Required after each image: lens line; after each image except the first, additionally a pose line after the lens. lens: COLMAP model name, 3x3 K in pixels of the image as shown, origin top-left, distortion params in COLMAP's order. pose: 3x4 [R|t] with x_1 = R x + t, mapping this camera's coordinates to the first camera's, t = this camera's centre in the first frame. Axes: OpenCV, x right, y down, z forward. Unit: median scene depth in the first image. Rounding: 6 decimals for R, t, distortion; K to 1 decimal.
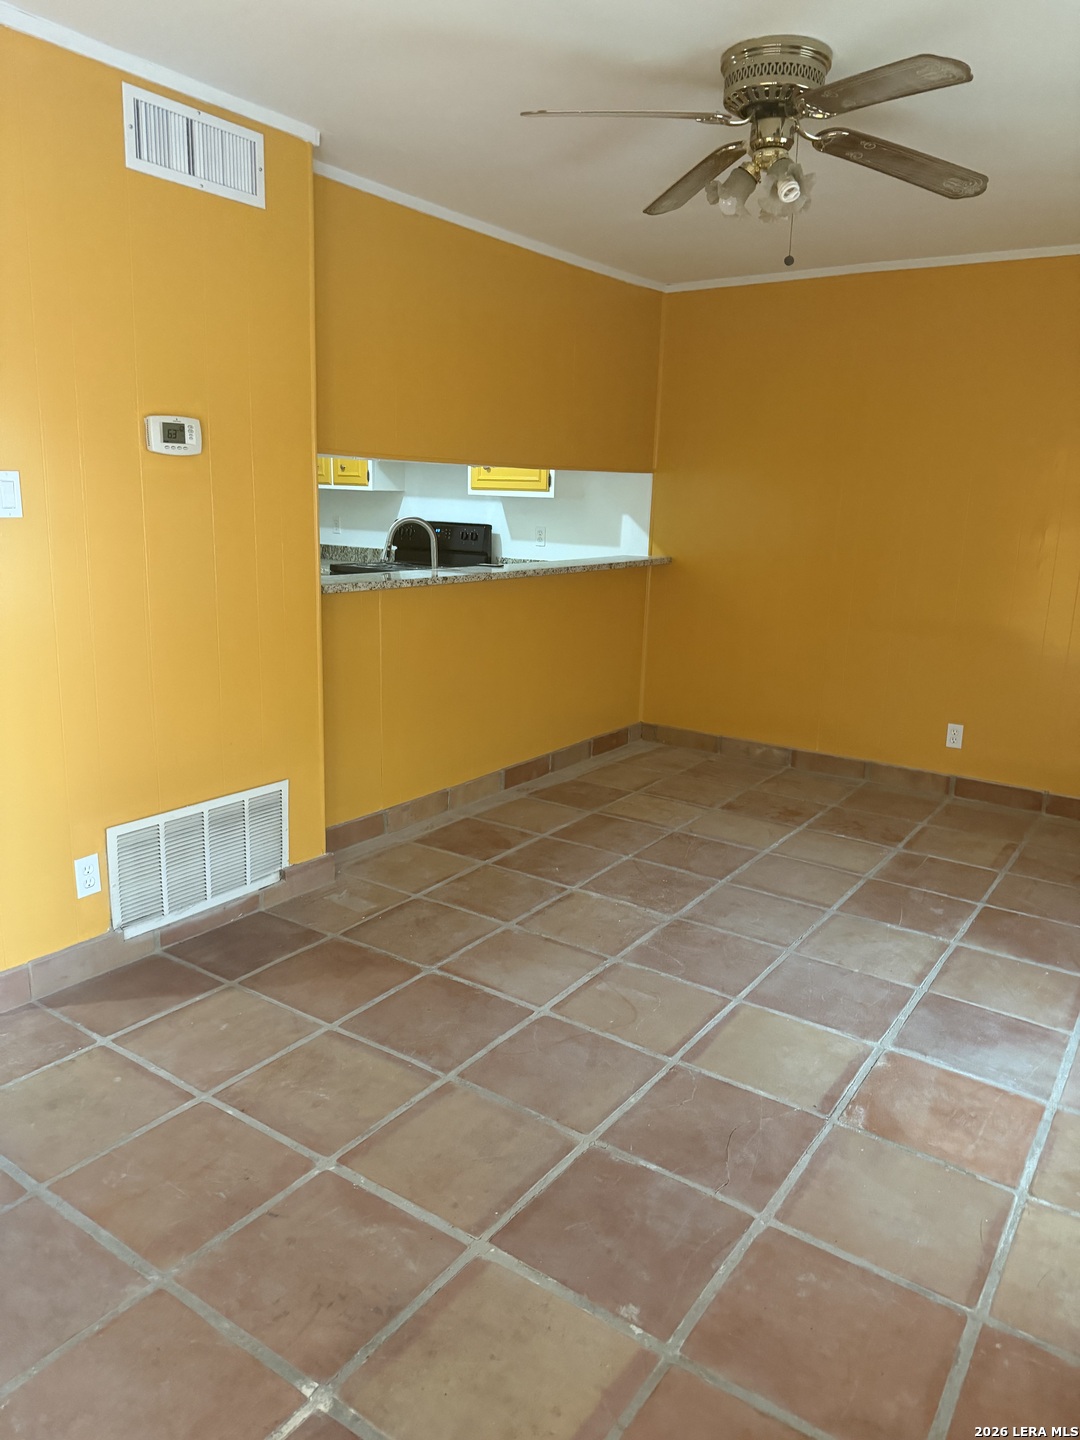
lens RADIAL K [[1032.1, 0, 535.7], [0, 1032.1, 694.6], [0, 0, 1]] dist [0.273689, -0.451025]
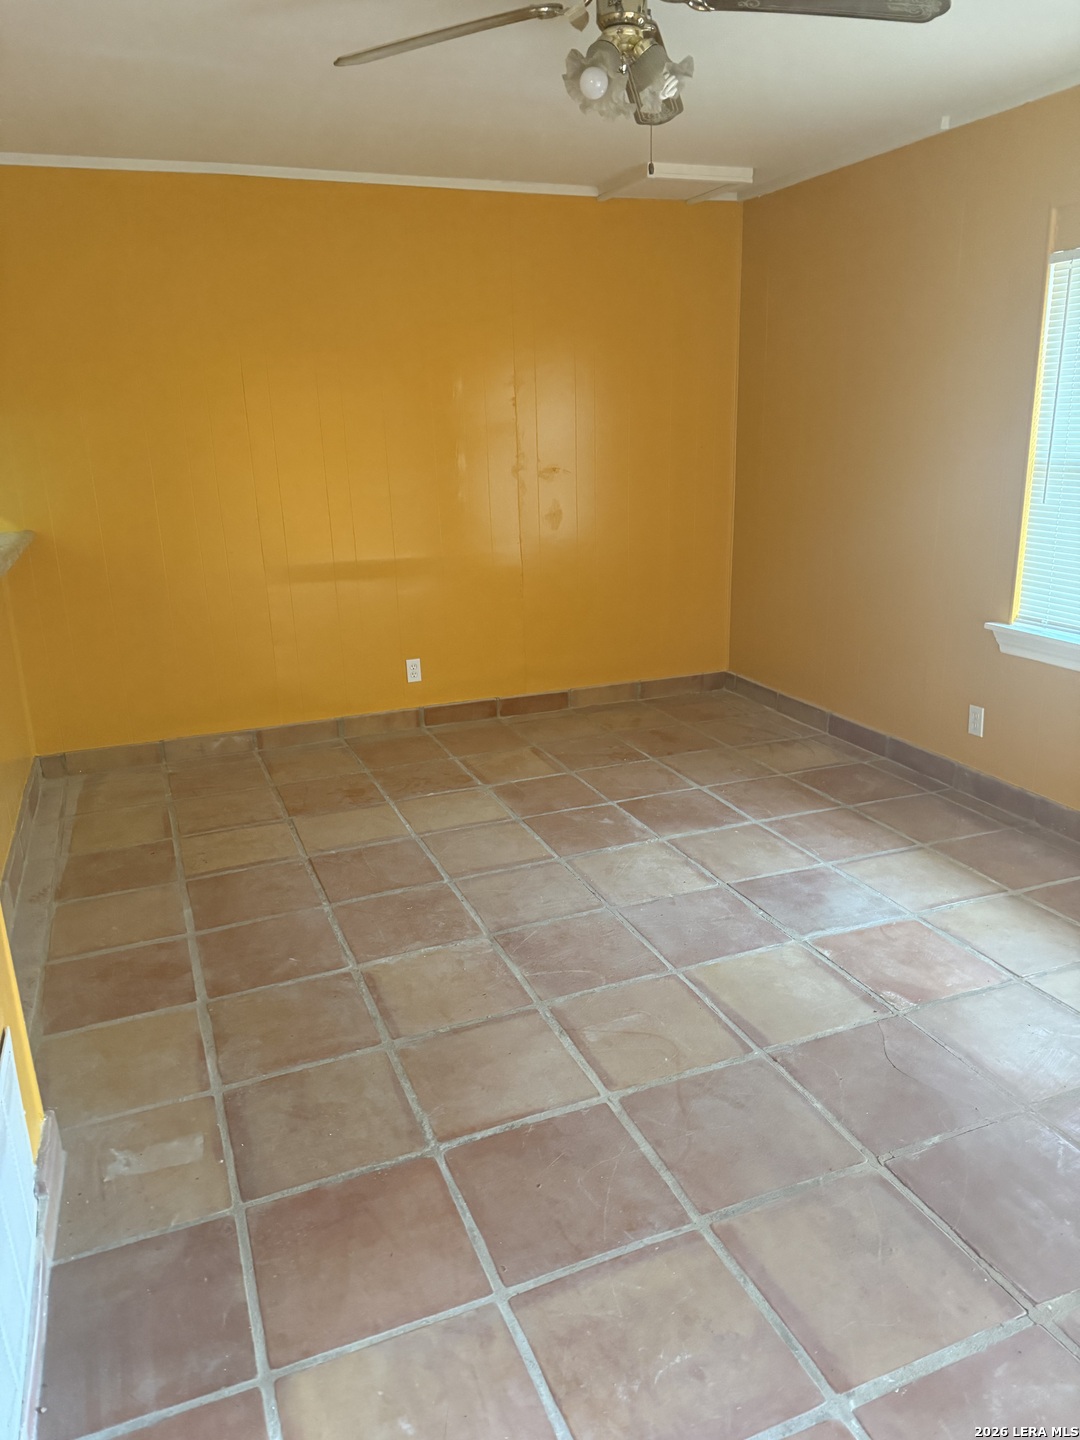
lens RADIAL K [[1015.5, 0, 539.2], [0, 1015.5, 711.9], [0, 0, 1]] dist [0.120439, -0.133279]
pose [[0.544457, -0.273146, 0.793069, -0.440847], [0.204048, 0.960221, 0.190633, -0.113236], [-0.813591, 0.058033, 0.578534, 0.437412]]
